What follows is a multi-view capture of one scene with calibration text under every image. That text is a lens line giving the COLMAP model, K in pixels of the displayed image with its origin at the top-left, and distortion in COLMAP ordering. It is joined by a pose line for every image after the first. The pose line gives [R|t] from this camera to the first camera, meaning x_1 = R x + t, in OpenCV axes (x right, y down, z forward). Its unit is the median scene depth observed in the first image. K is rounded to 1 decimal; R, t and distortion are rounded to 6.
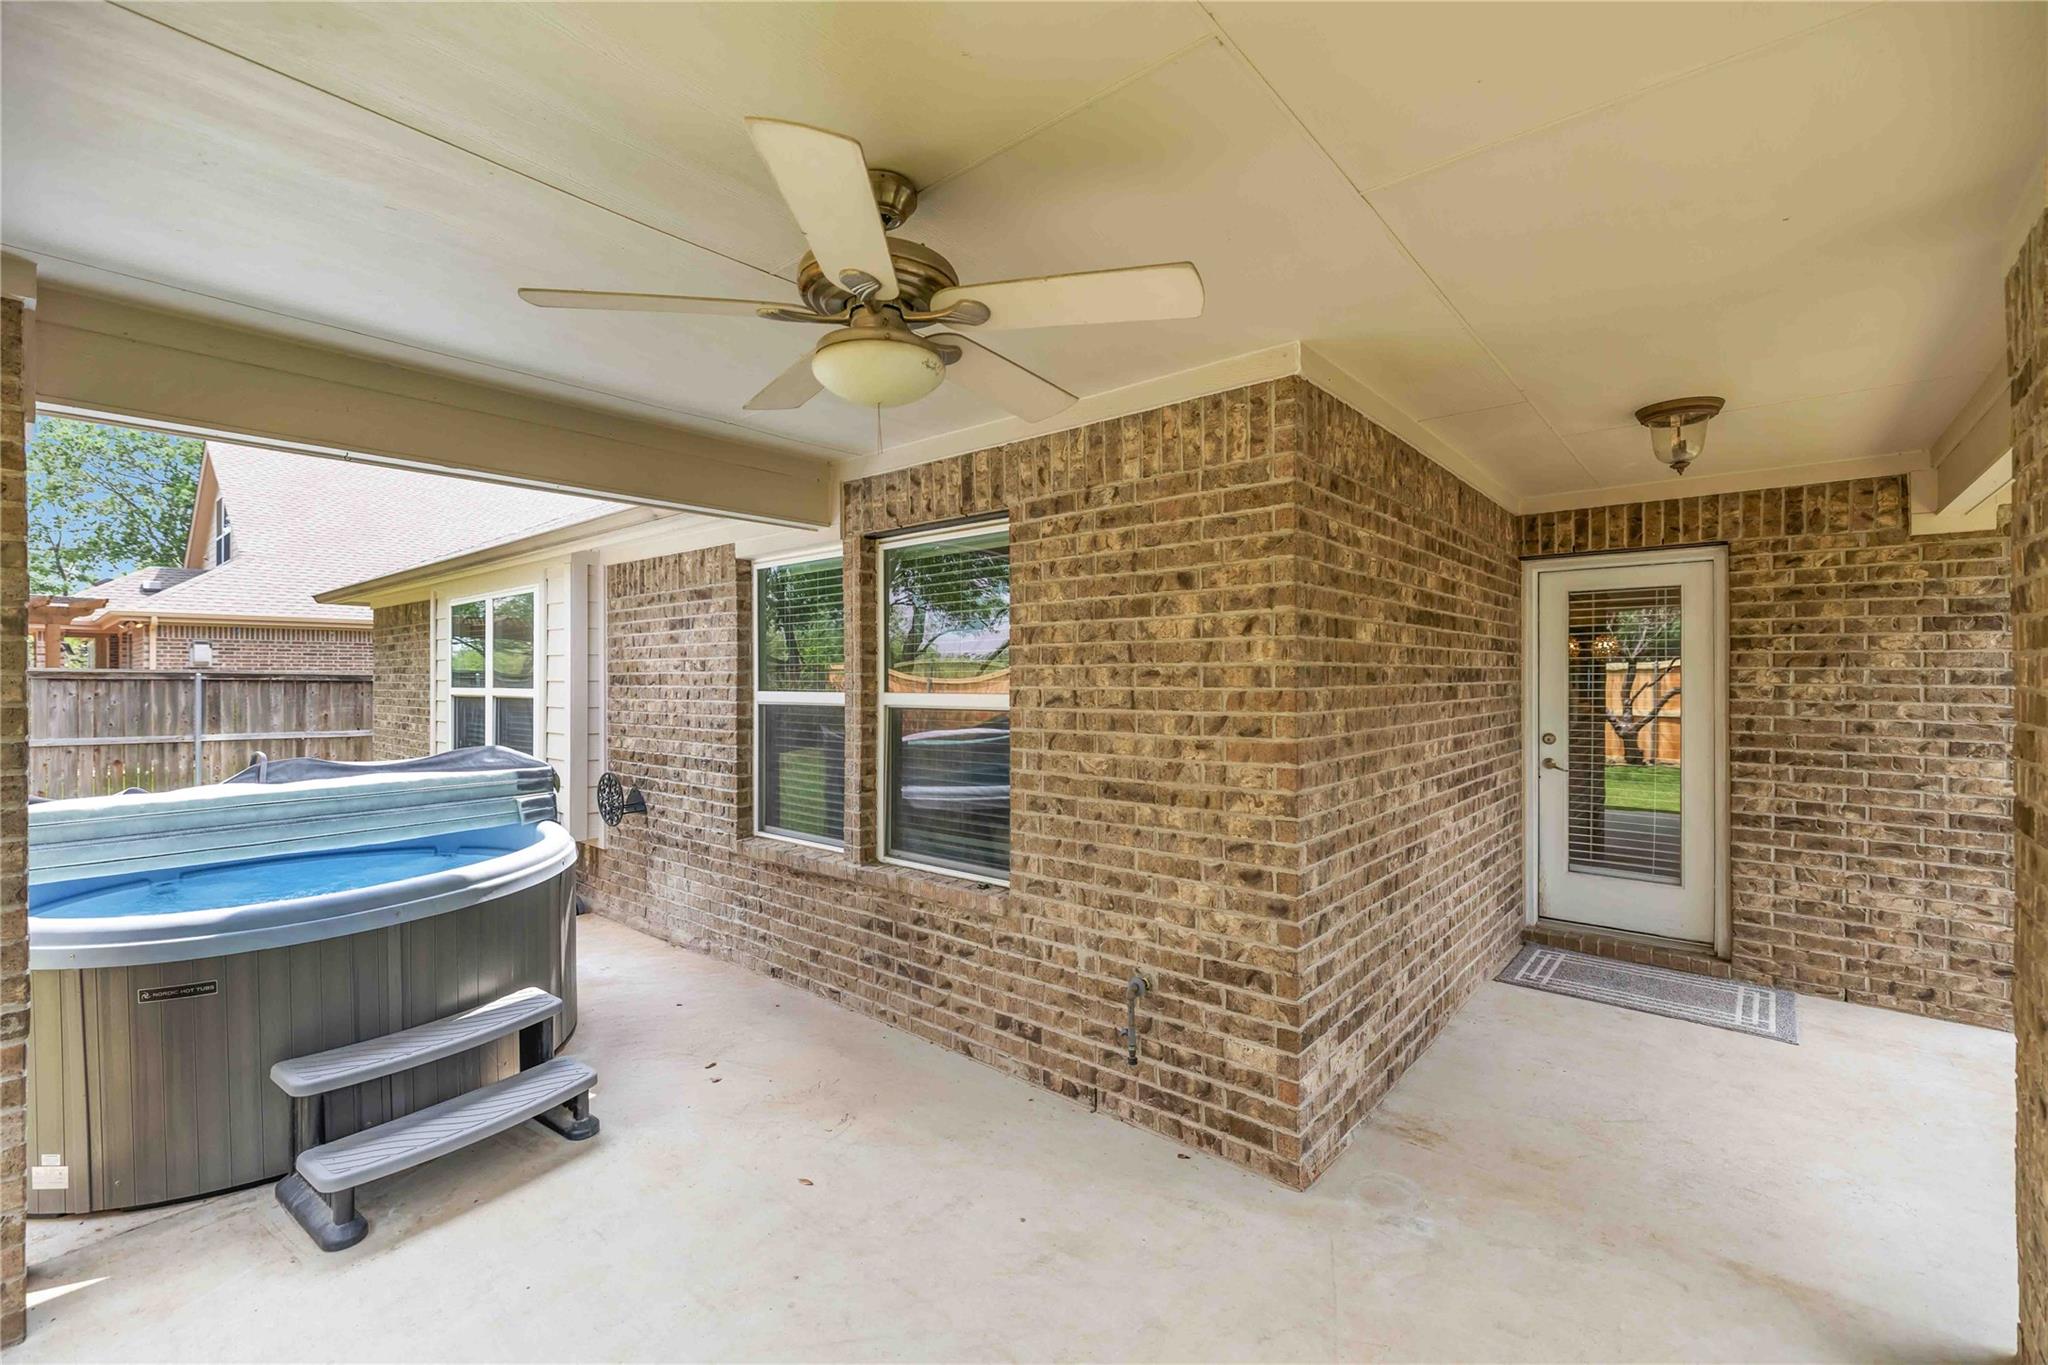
lens RADIAL K [[859.3, 0, 1008.2], [0, 859.3, 672.4], [0, 0, 1]] dist [0.001644, 0.000313]
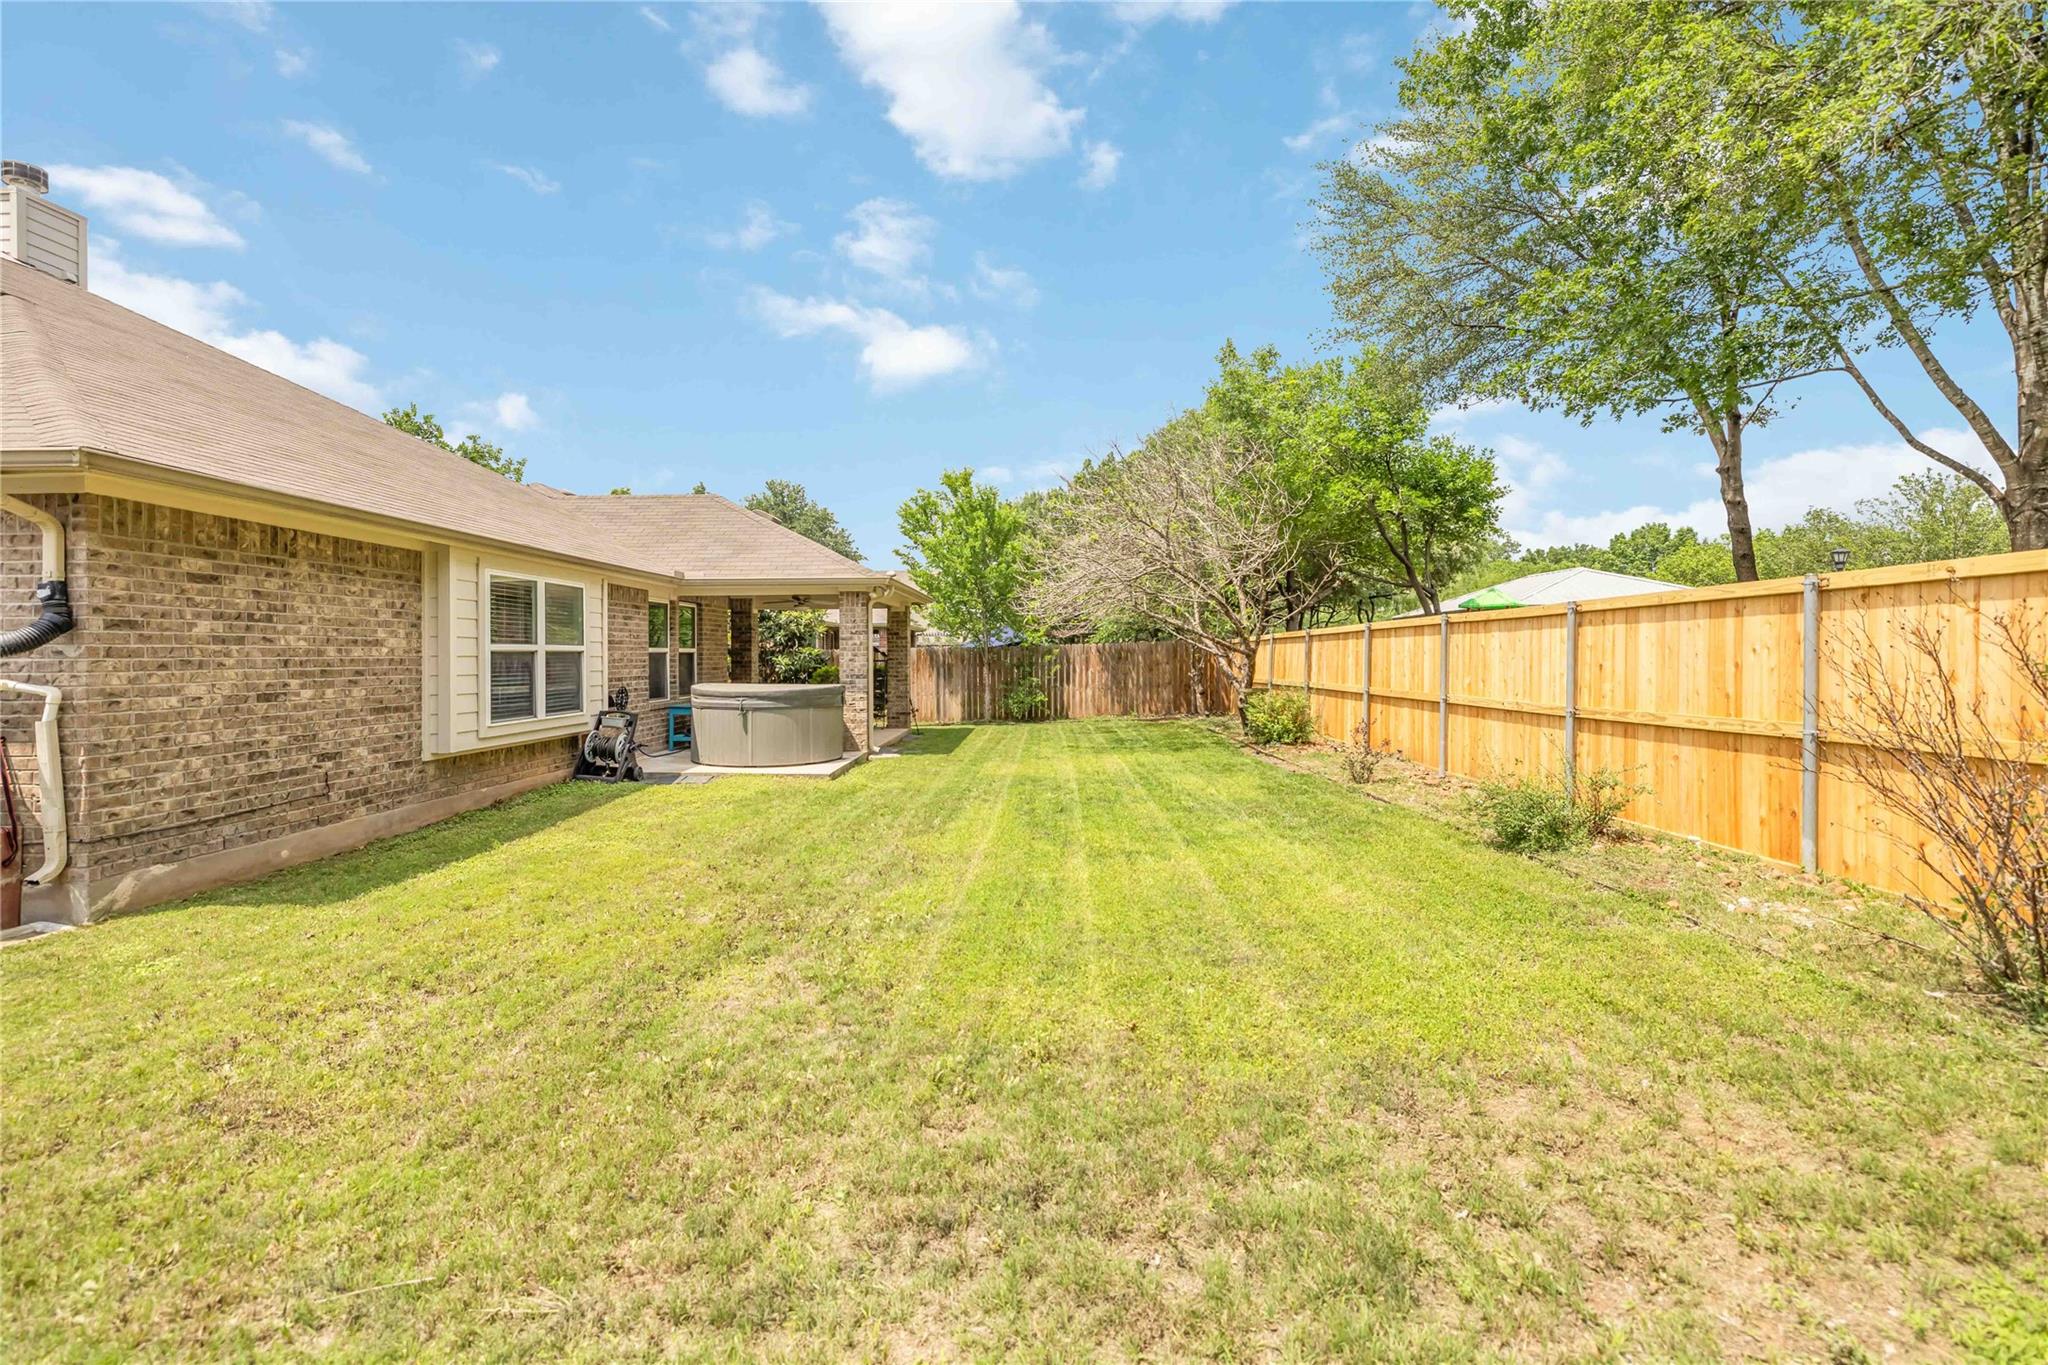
lens RADIAL K [[859.3, 0, 1008.2], [0, 859.3, 672.4], [0, 0, 1]] dist [0.001644, 0.000313]
pose [[-0.635550, -0.009012, 0.772007, -3.348225], [0.002733, 0.999899, 0.013923, 0.069626], [-0.772055, 0.010959, -0.635462, 2.009438]]
